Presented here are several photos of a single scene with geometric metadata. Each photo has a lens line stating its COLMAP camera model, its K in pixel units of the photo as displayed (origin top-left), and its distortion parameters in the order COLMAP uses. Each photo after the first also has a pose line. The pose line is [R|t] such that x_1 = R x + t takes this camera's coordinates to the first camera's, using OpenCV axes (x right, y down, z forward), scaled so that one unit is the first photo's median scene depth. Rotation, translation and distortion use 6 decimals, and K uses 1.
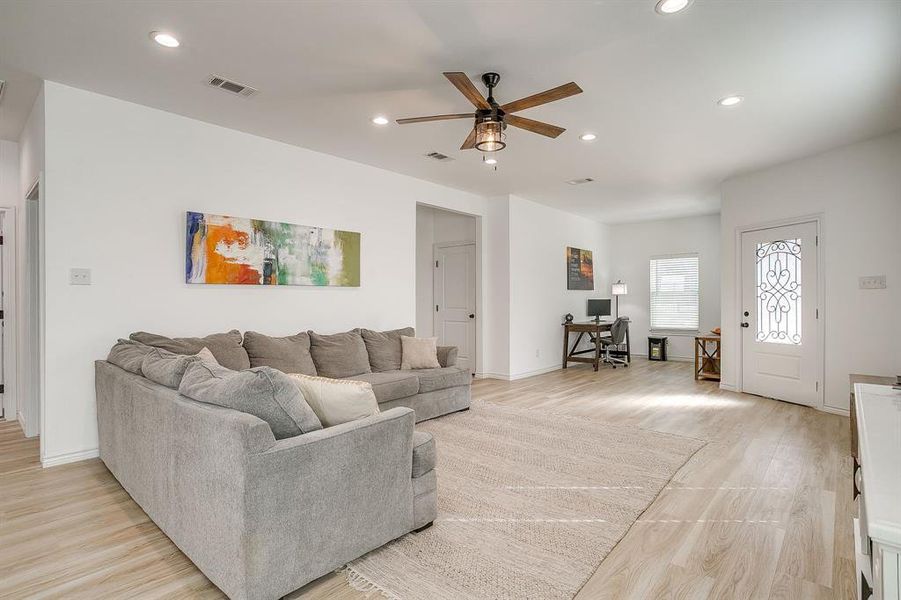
lens RADIAL K [[454.7, 0, 441.2], [0, 454.7, 299.4], [0, 0, 1]] dist [-0.059023, 0.026492]
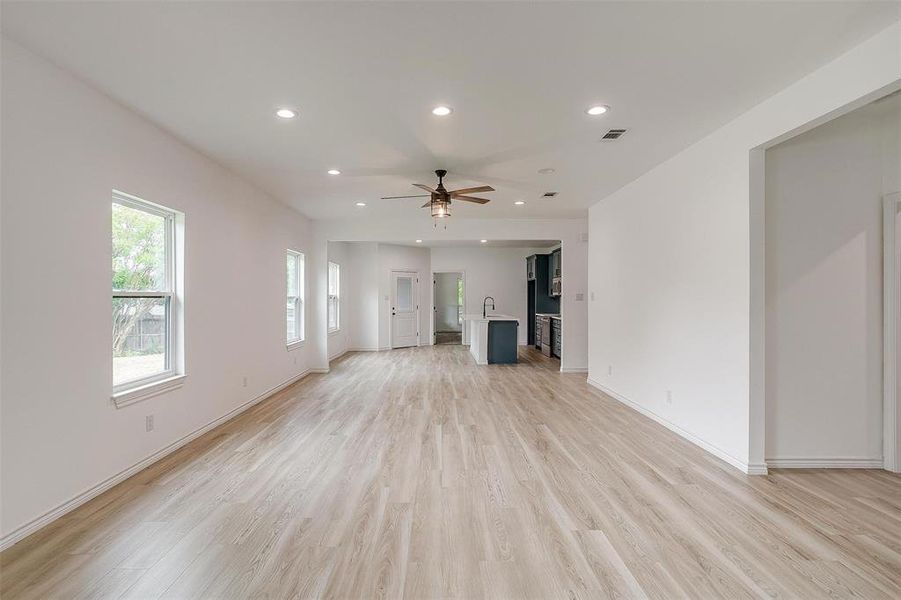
lens RADIAL K [[446.4, 0, 435.8], [0, 446.4, 300.9], [0, 0, 1]] dist [-0.016707, -0.000309]
pose [[-0.742735, 0.009025, -0.669525, 0.727925], [0.006129, 0.999959, 0.006680, -0.031646], [0.669557, 0.000858, -0.742760, 1.336899]]
